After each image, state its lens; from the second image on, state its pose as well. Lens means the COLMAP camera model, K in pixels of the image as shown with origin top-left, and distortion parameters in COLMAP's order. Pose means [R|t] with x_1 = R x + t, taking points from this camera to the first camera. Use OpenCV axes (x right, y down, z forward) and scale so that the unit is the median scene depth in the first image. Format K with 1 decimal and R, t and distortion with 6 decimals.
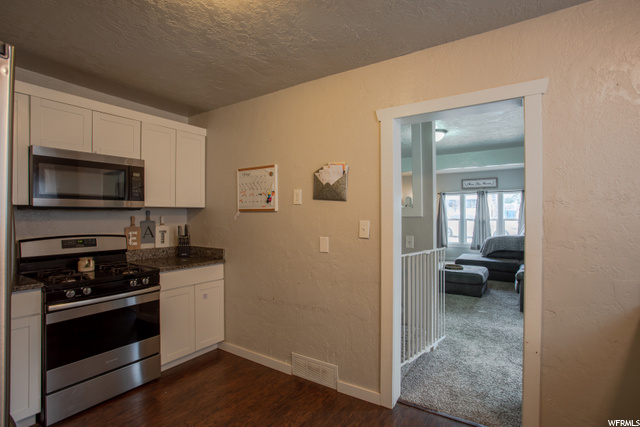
lens RADIAL K [[311.4, 0, 317.5], [0, 311.4, 215.4], [0, 0, 1]] dist [-0.042179, 0.001068]
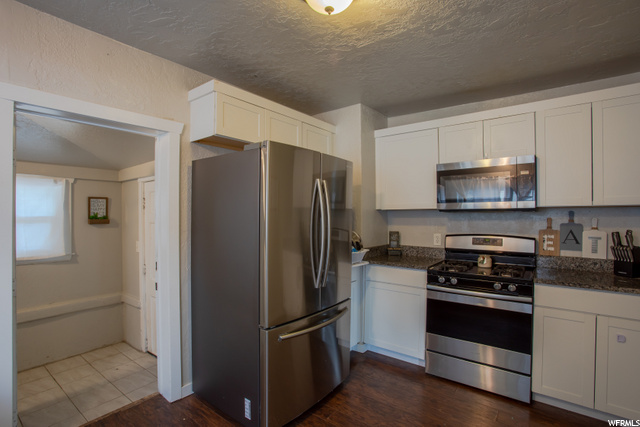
lens RADIAL K [[311.4, 0, 317.5], [0, 311.4, 215.4], [0, 0, 1]] dist [-0.042179, 0.001068]
pose [[-0.086174, -0.003802, -0.996273, 0.340191], [-0.002393, 0.999991, -0.003609, 0.000795], [0.996277, 0.002073, -0.086182, 0.417235]]
